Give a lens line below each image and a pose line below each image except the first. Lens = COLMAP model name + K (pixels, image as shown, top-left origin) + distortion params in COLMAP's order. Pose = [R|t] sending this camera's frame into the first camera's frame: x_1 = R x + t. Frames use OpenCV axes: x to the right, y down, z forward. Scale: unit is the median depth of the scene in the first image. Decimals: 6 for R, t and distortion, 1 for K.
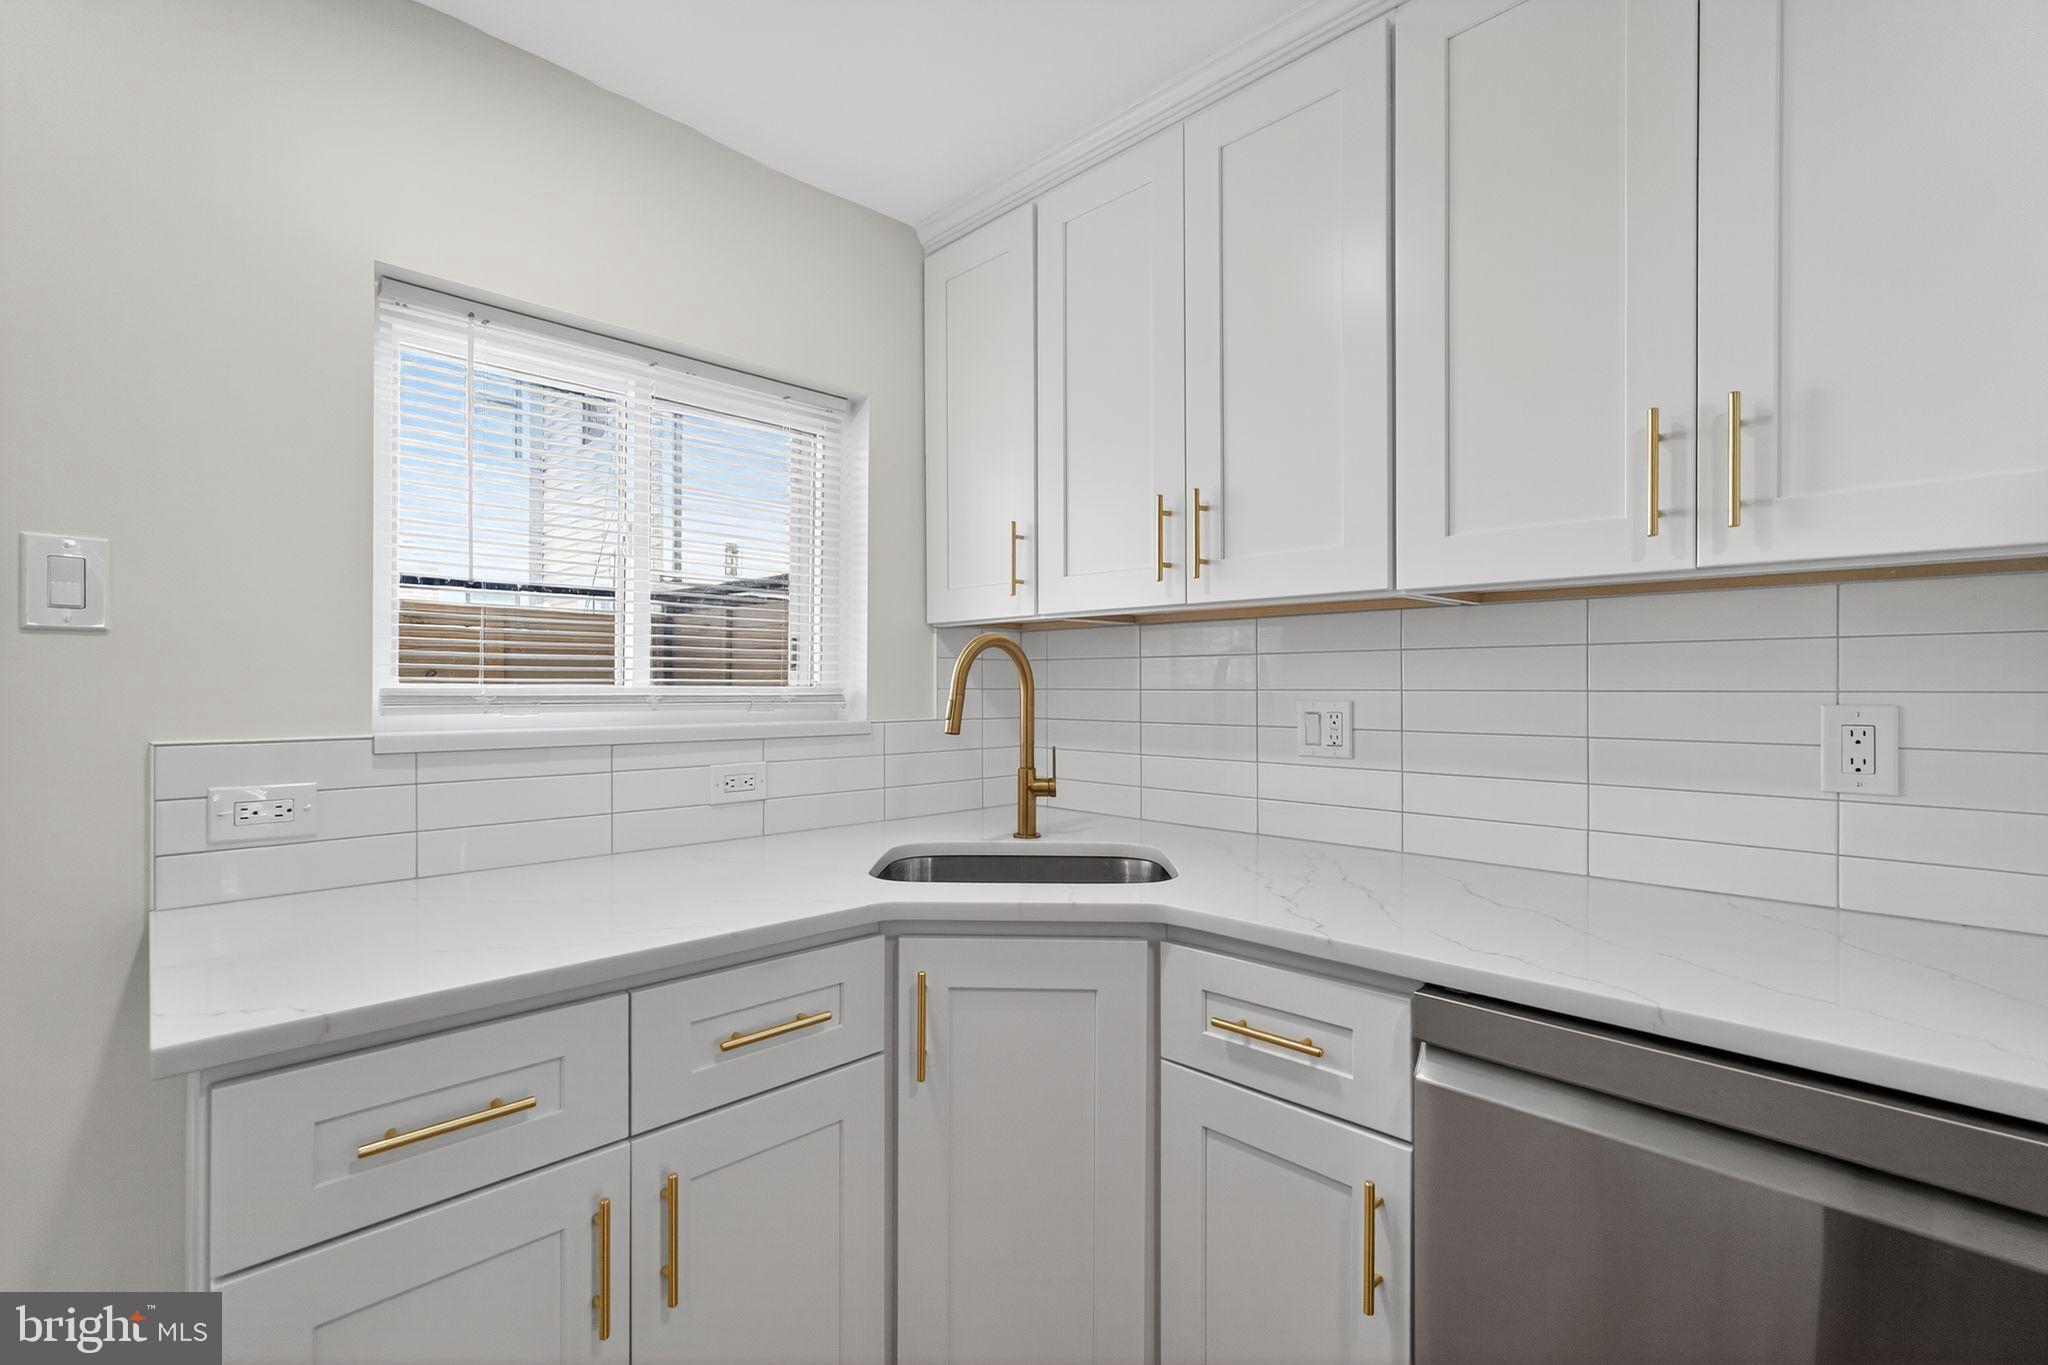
lens RADIAL K [[911.1, 0, 1016.6], [0, 911.1, 689.1], [0, 0, 1]] dist [-0.001304, -0.000147]
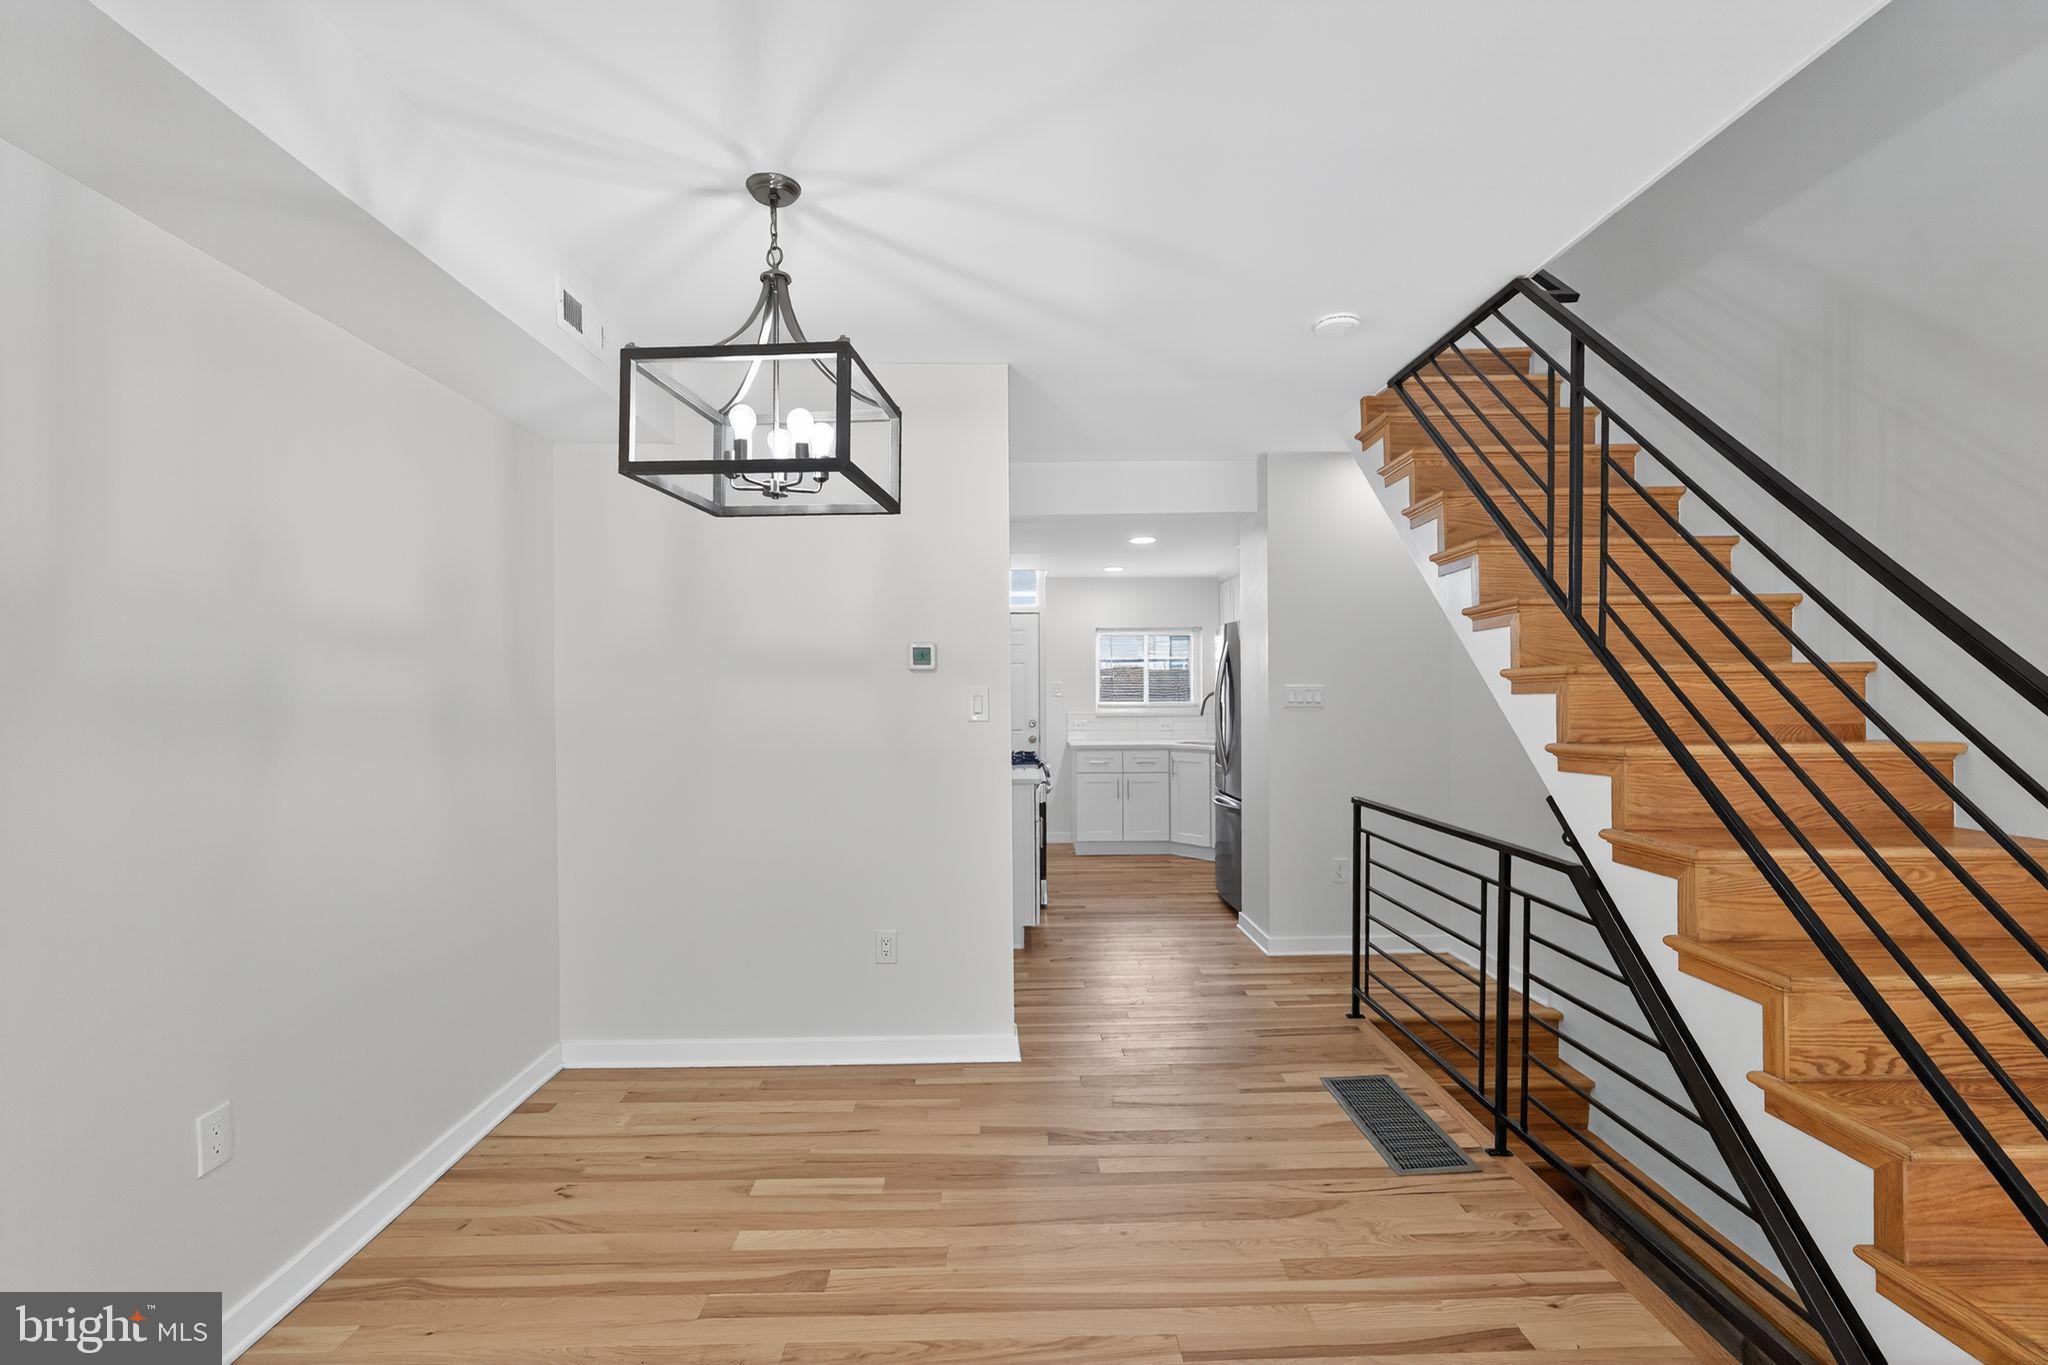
lens RADIAL K [[915.1, 0, 1018.9], [0, 915.1, 673.8], [0, 0, 1]] dist [0.000754, 0.000244]
pose [[0.728631, -0.016217, -0.684715, 2.445192], [0.005788, 0.999830, -0.017520, -0.079425], [0.684882, 0.008802, 0.728600, -2.973793]]
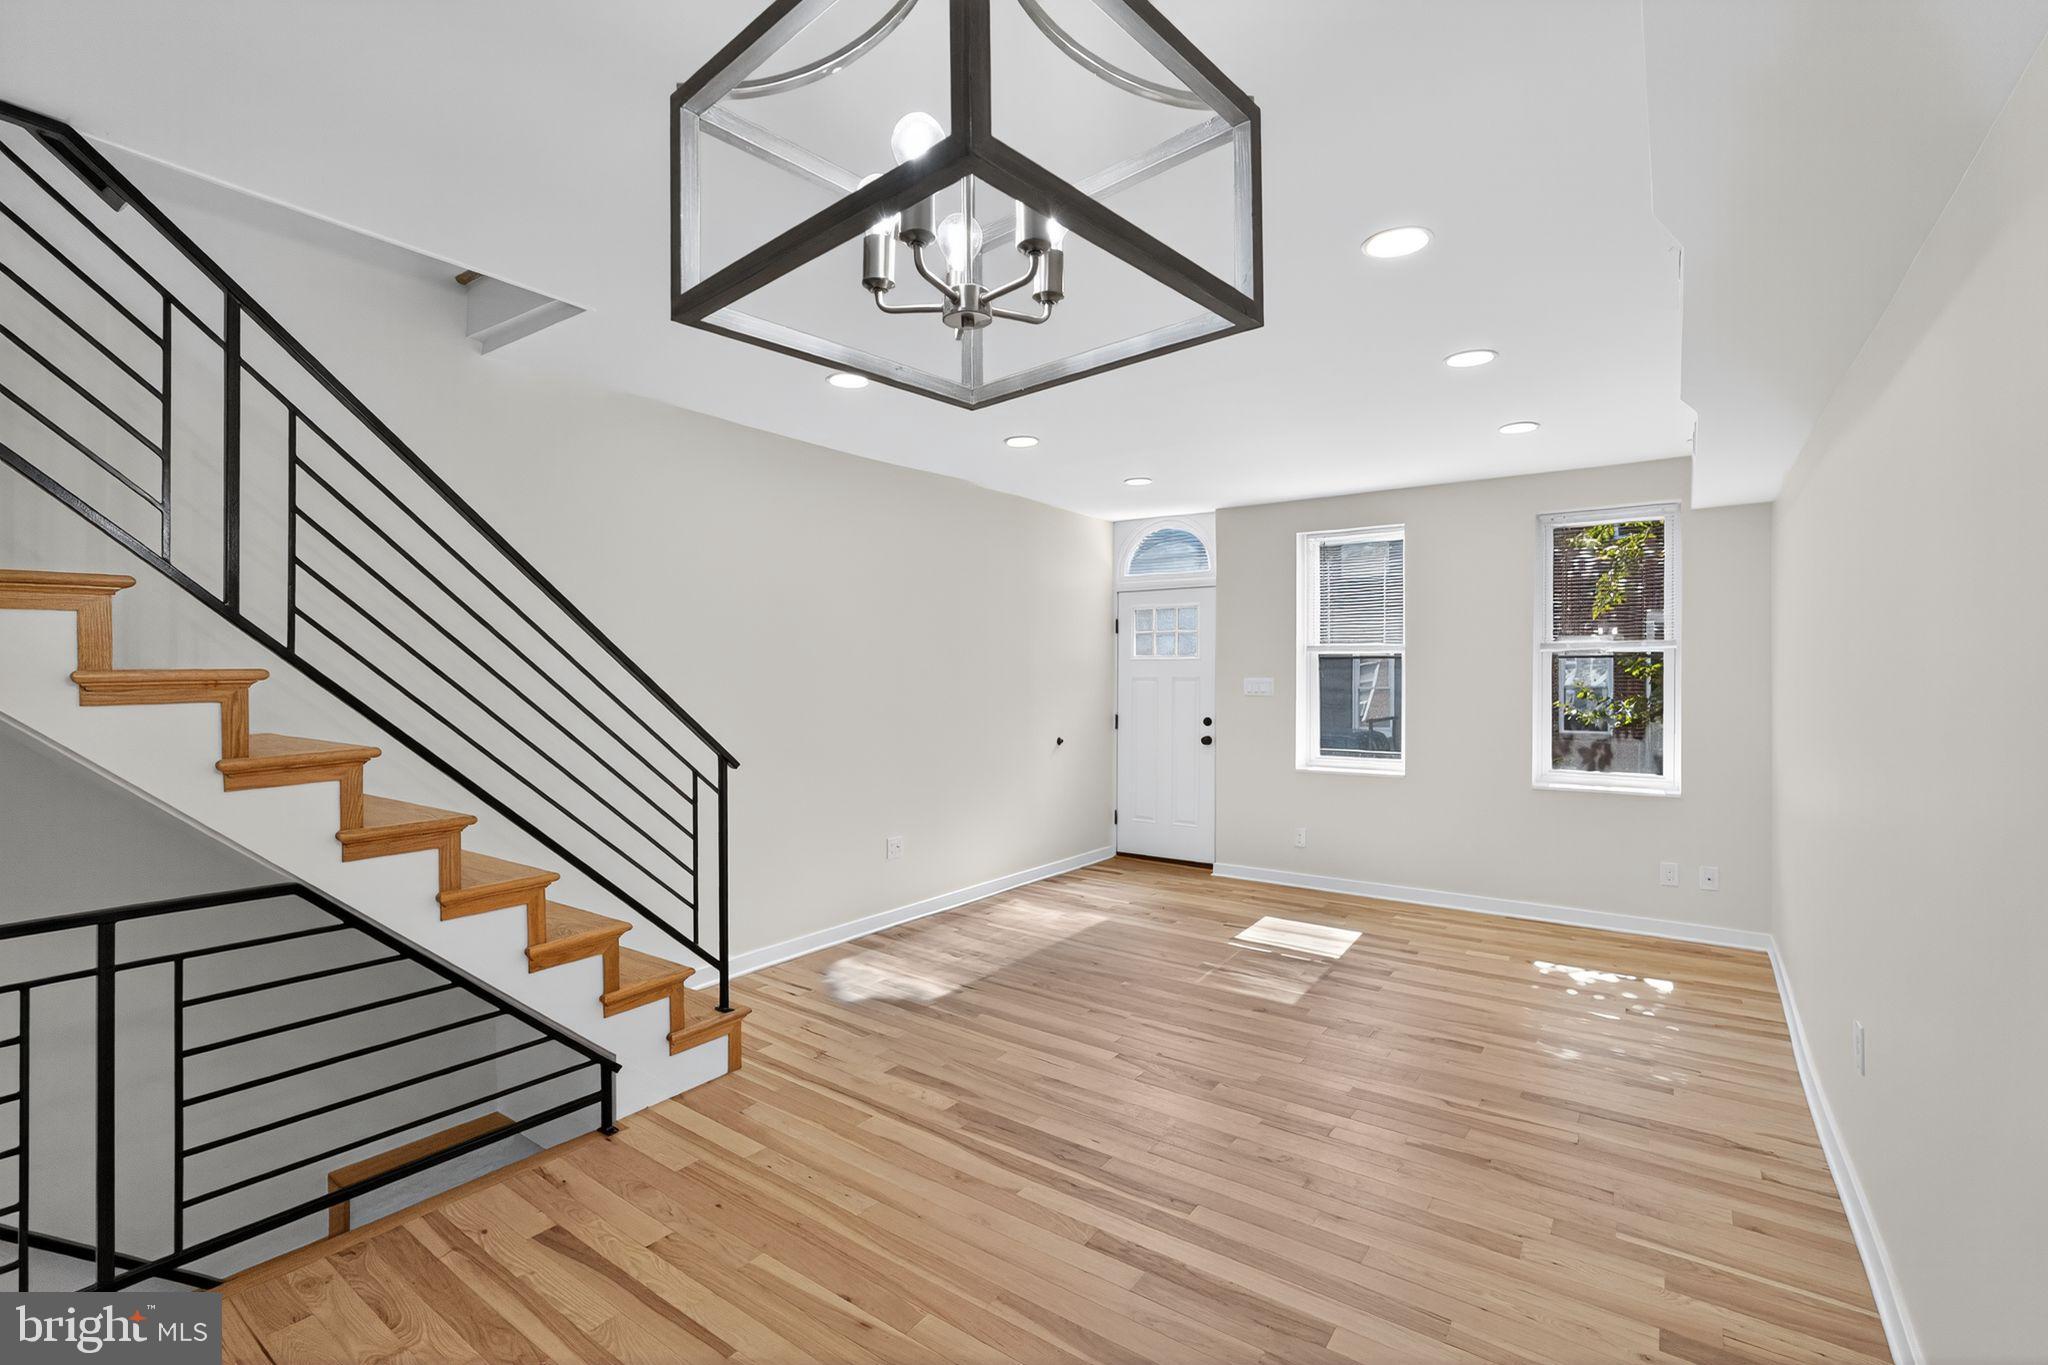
lens RADIAL K [[915.1, 0, 1018.9], [0, 915.1, 673.8], [0, 0, 1]] dist [0.000754, 0.000244]
pose [[-0.166572, 0.003532, 0.986023, 0.587202], [0.001579, 0.999993, -0.003315, -0.108663], [-0.986028, 0.001005, -0.166576, -2.170561]]
